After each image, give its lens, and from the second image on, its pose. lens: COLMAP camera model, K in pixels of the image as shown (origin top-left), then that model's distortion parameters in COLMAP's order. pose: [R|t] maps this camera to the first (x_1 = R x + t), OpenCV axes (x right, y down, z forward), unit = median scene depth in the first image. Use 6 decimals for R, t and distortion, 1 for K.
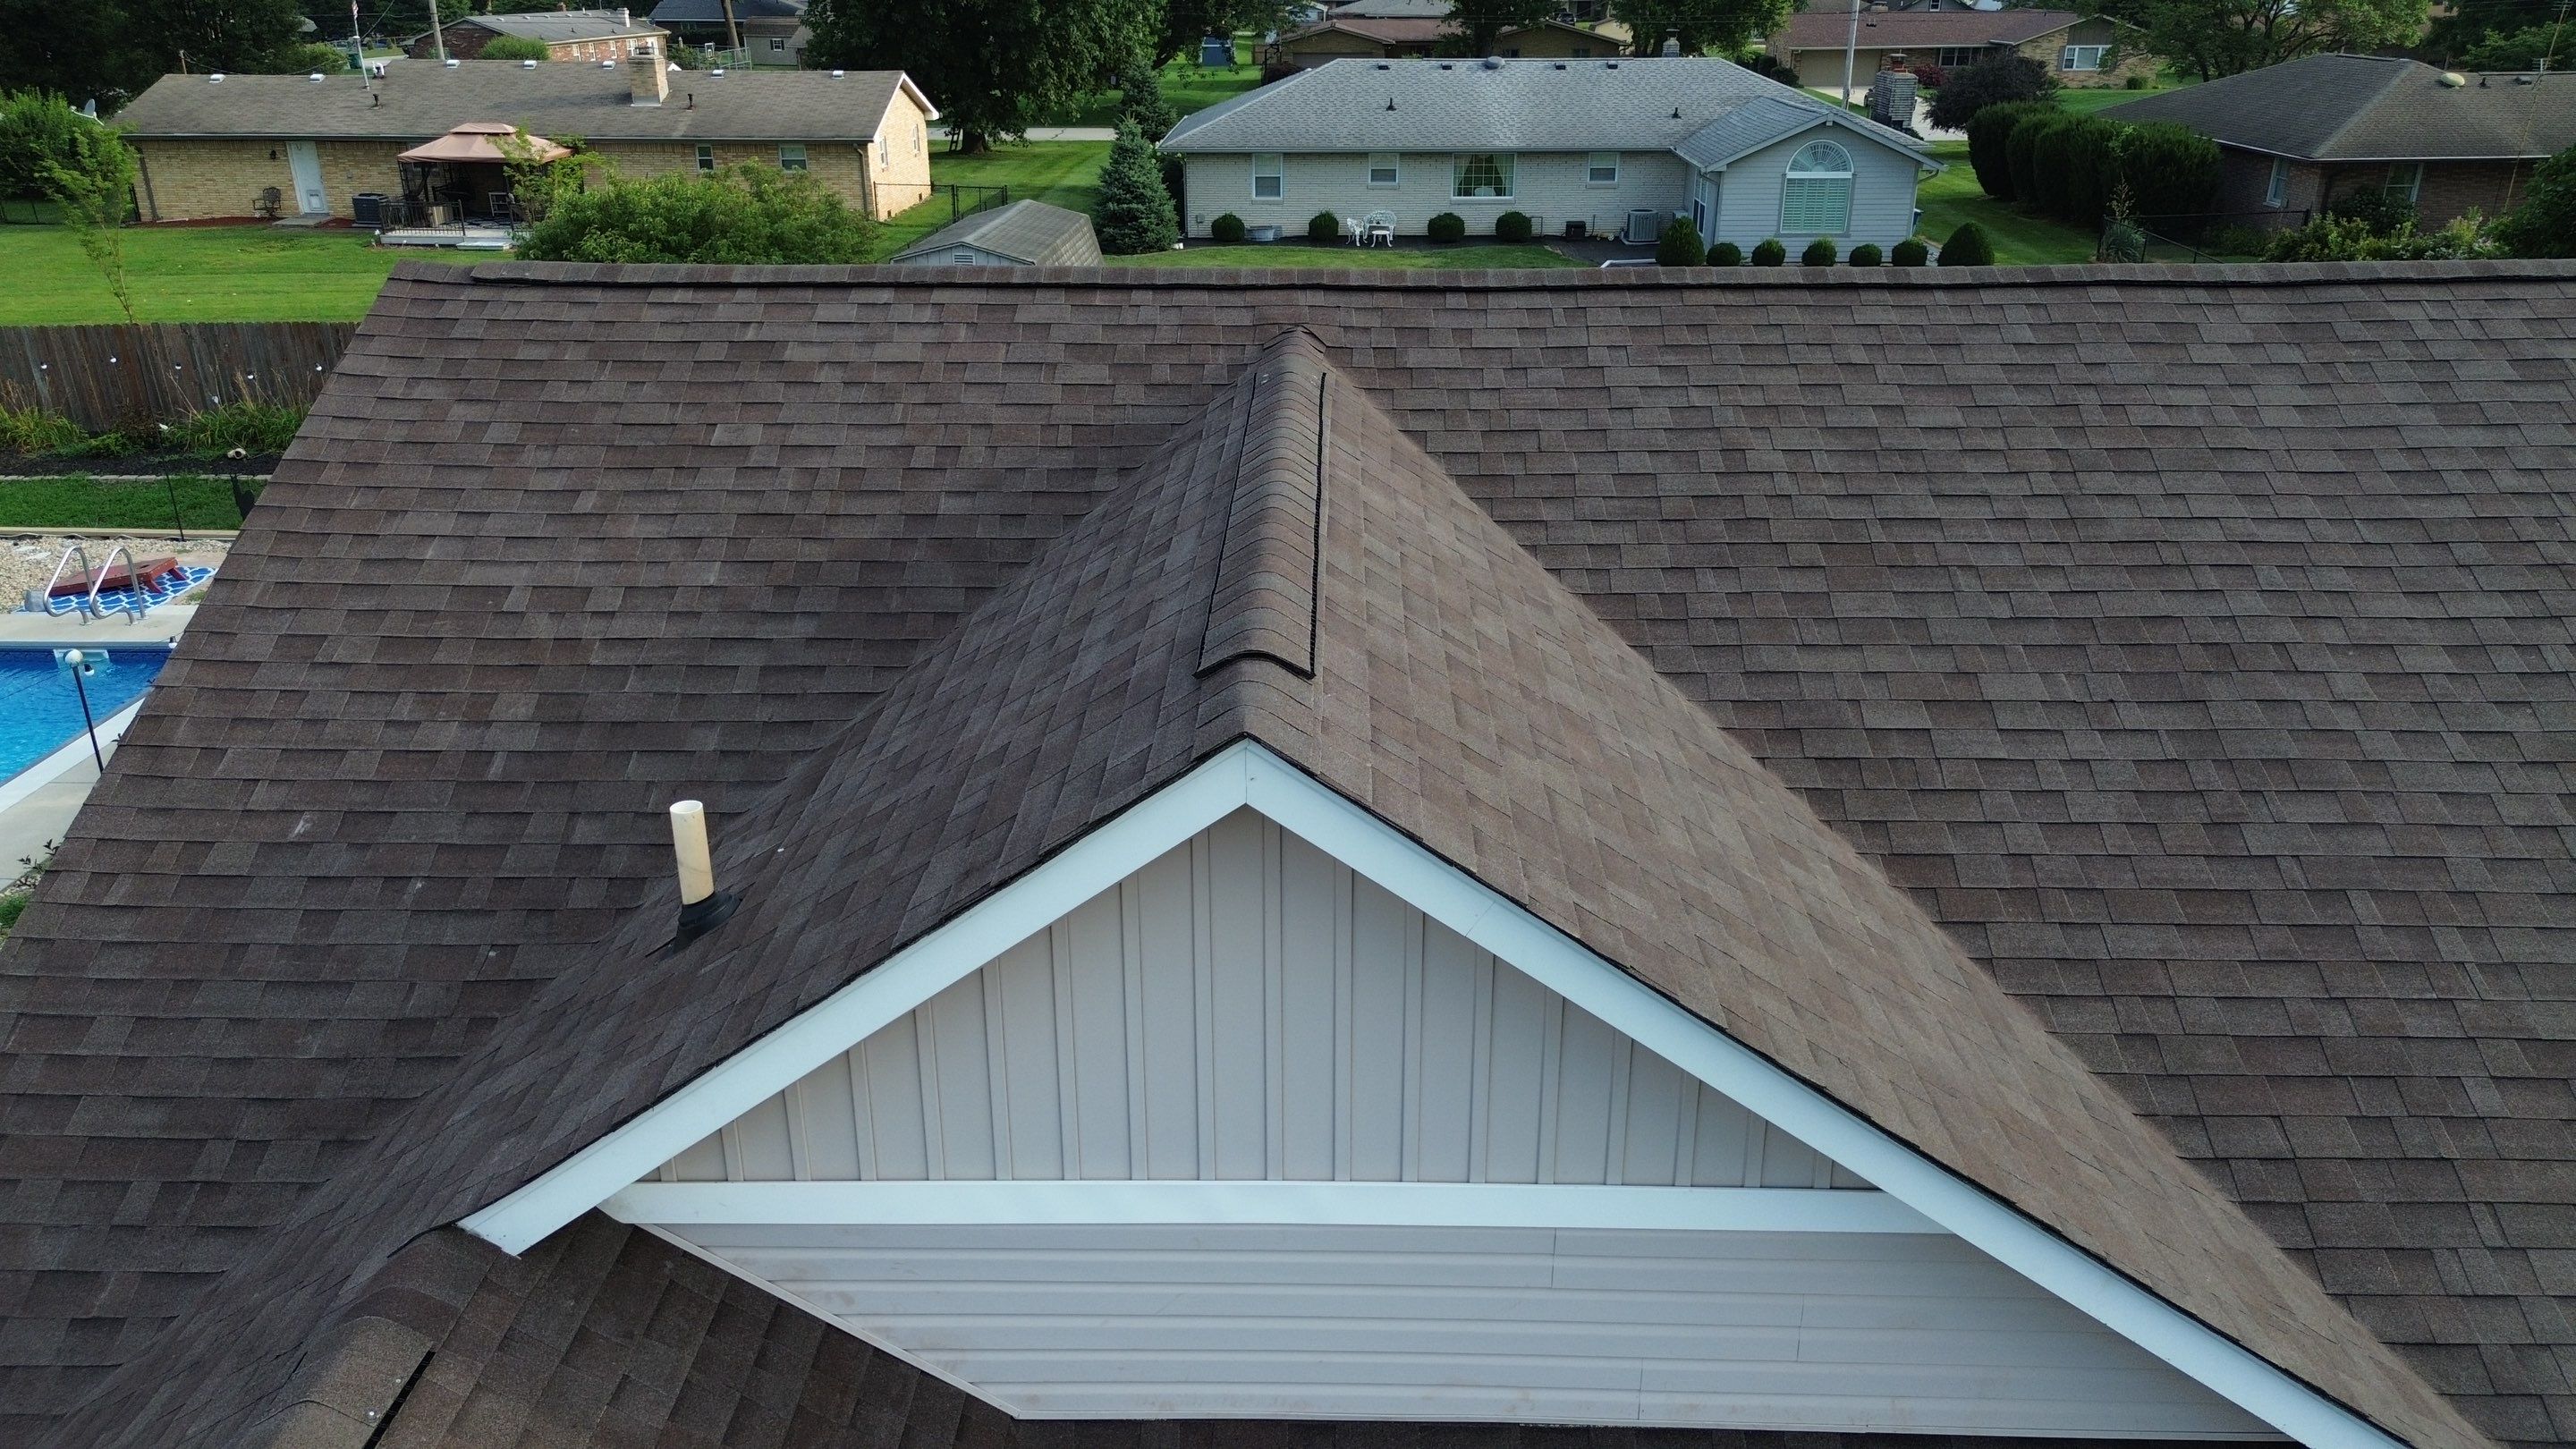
lens RADIAL K [[1811.1, 0, 1294.1], [0, 1811.1, 731.1], [0, 0, 1]] dist [0.074762, -0.073575]
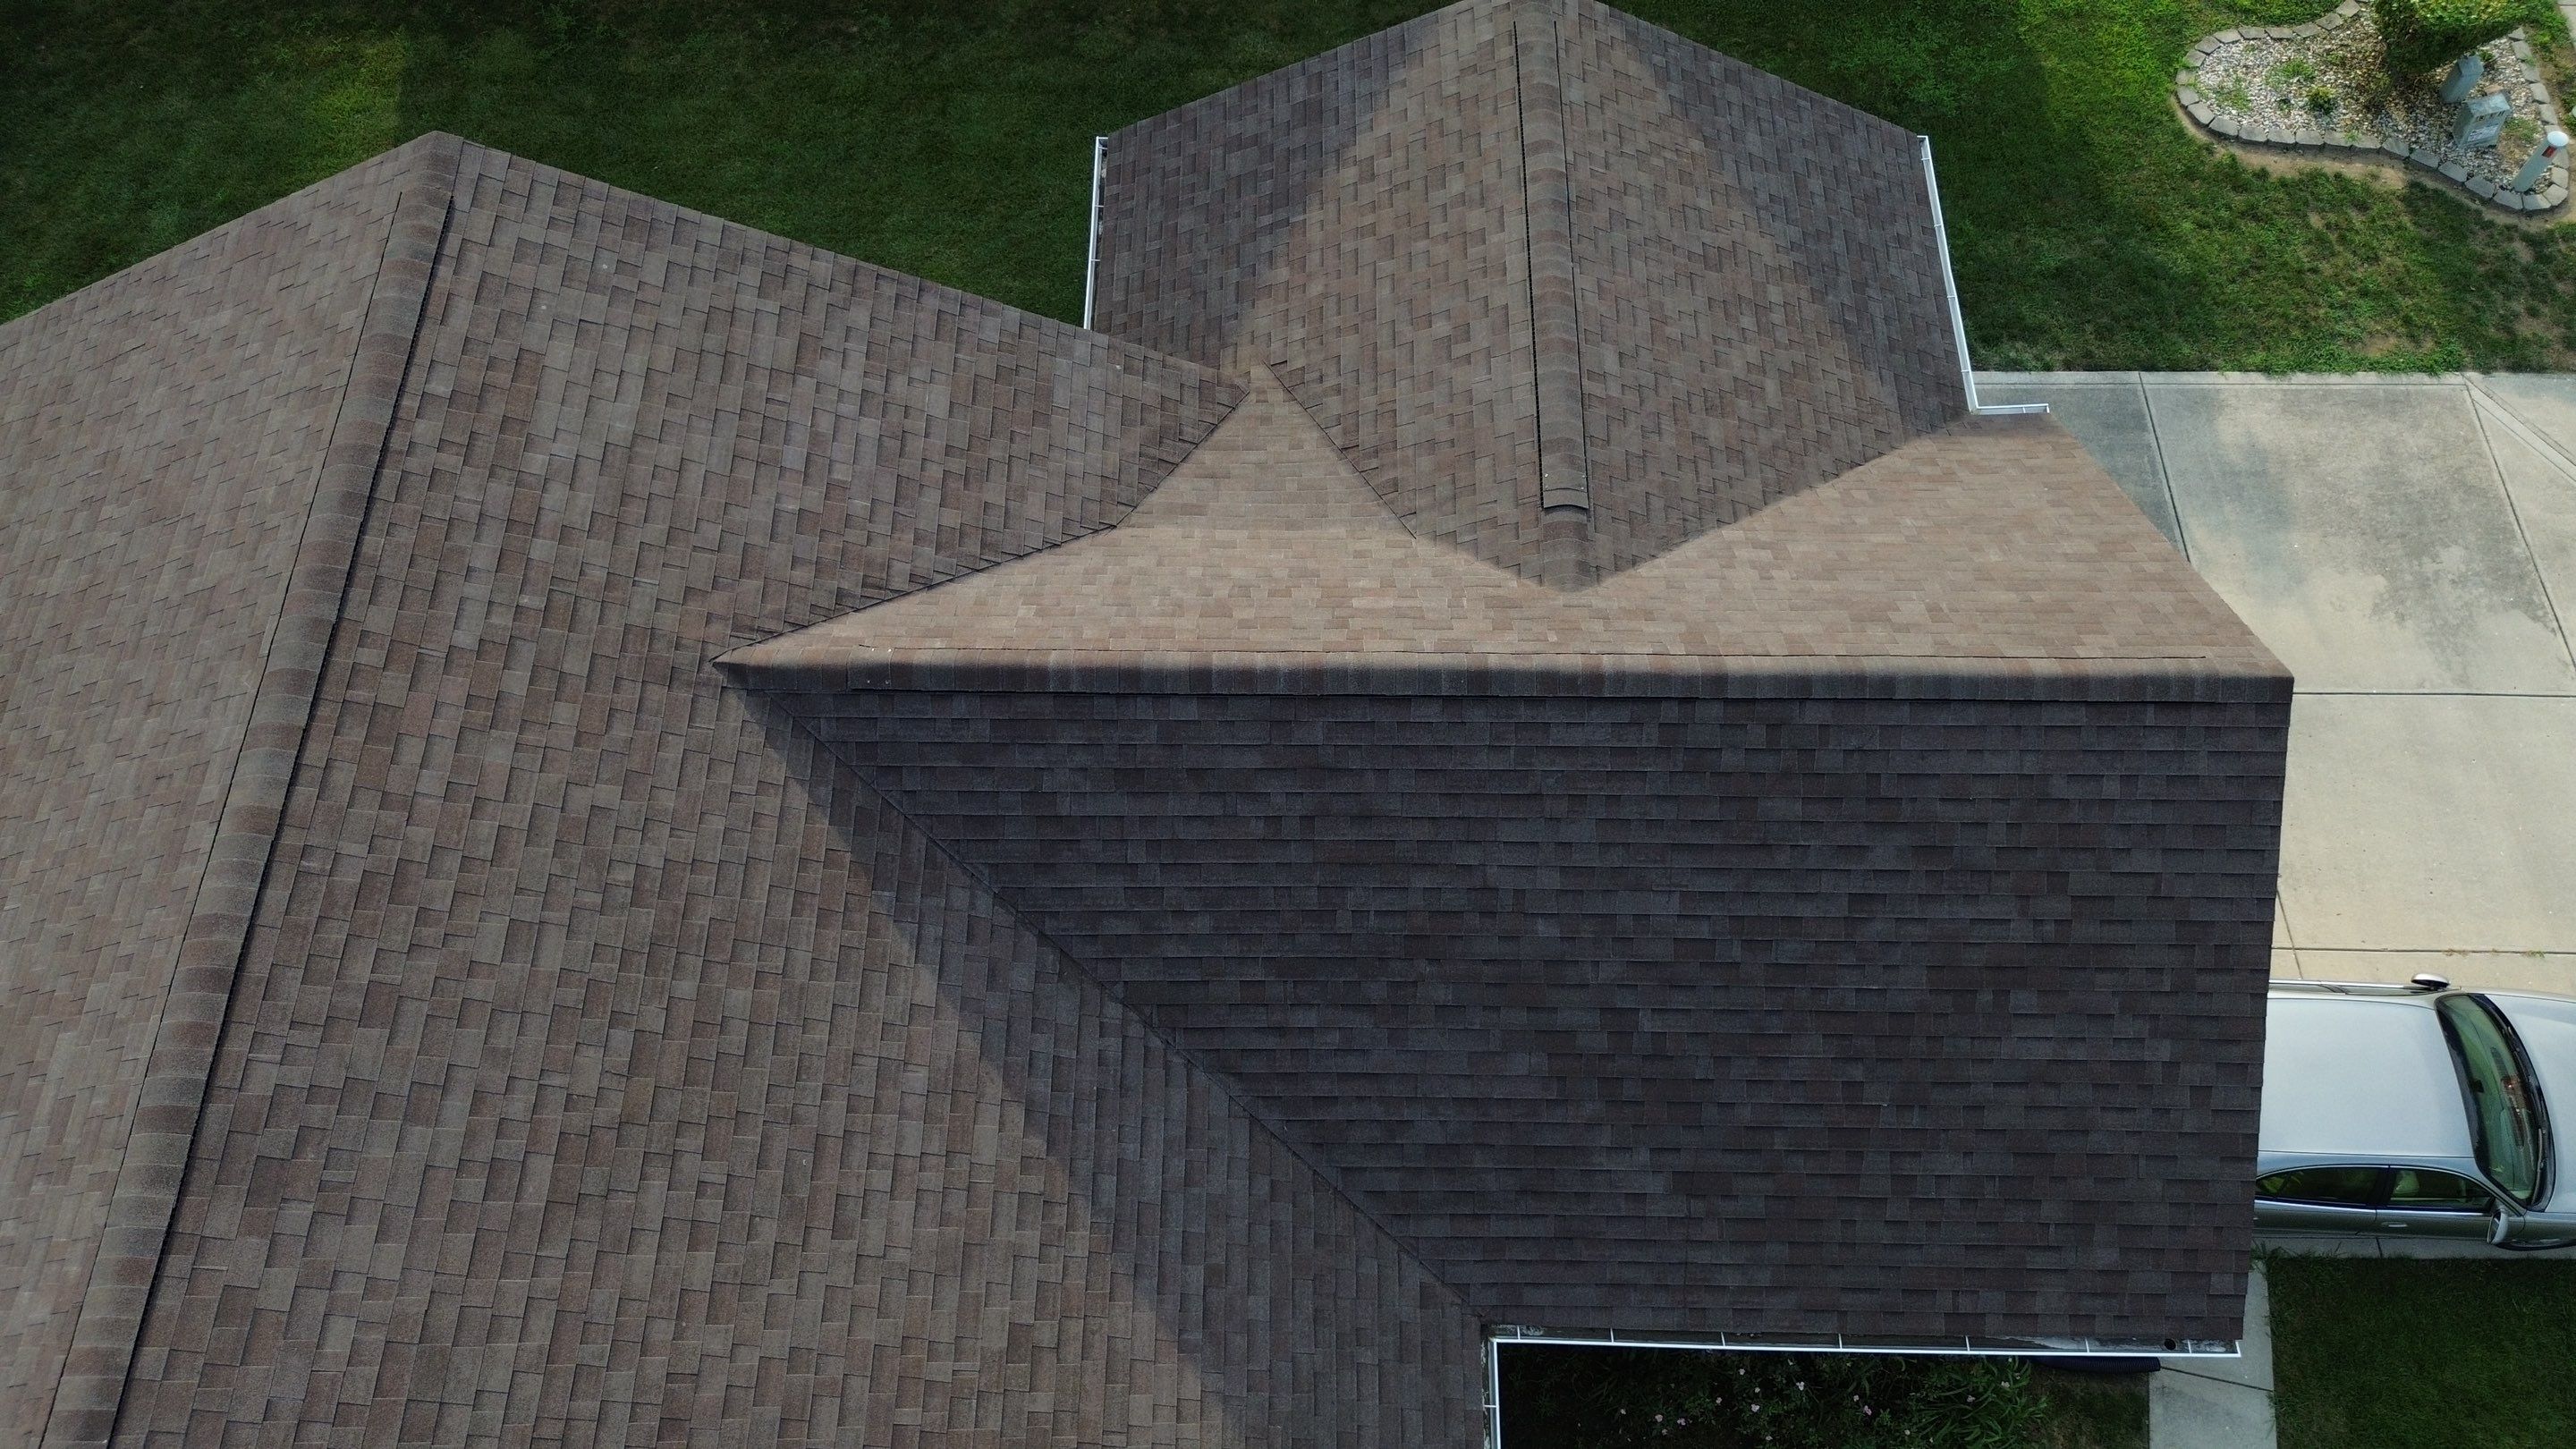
lens RADIAL K [[1838.8, 0, 1289.4], [0, 1838.8, 708.0], [0, 0, 1]] dist [0.081932, -0.085299]
pose [[-0.002675, -0.897869, 0.440255, 0.053078], [0.395500, 0.403410, 0.825130, -0.161315], [-0.918462, 0.176328, 0.354028, 0.006494]]
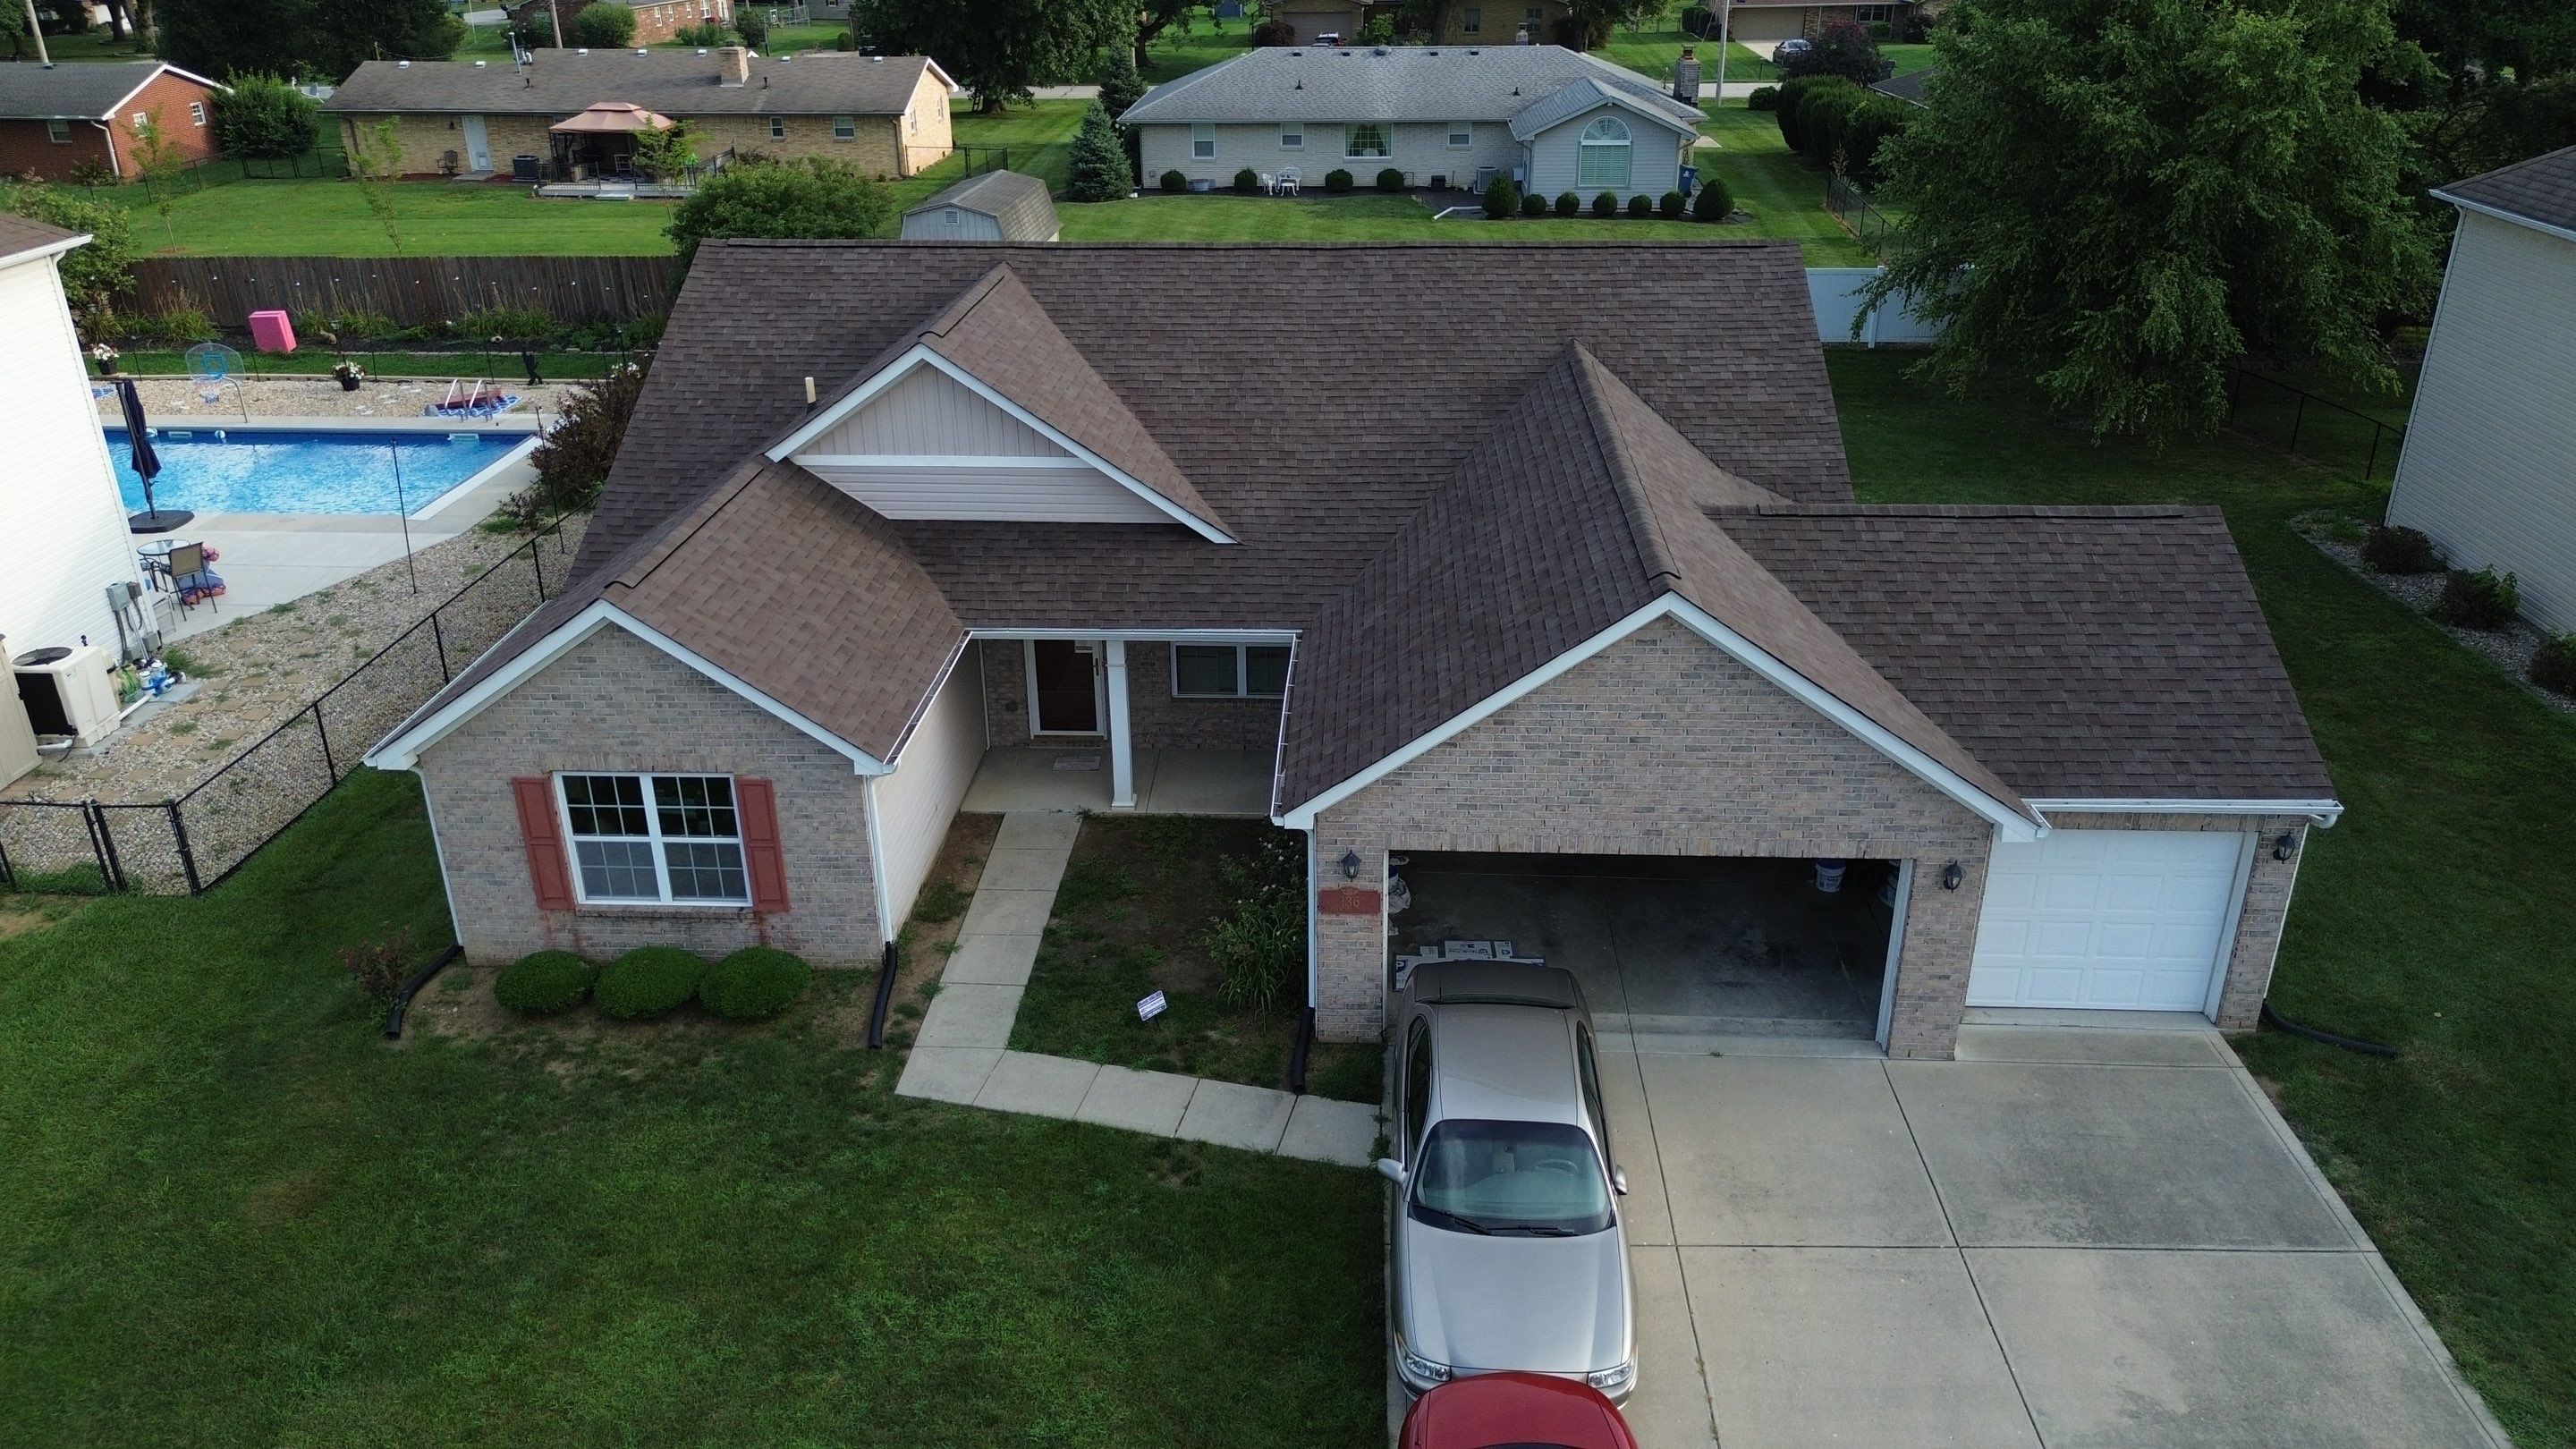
lens RADIAL K [[1811.1, 0, 1294.1], [0, 1811.1, 731.1], [0, 0, 1]] dist [0.074762, -0.073575]
pose [[0.999541, 0.006315, -0.029623, 0.095353], [-0.005215, 0.999299, 0.037069, 0.072420], [0.029836, -0.036898, 0.998874, -0.333318]]
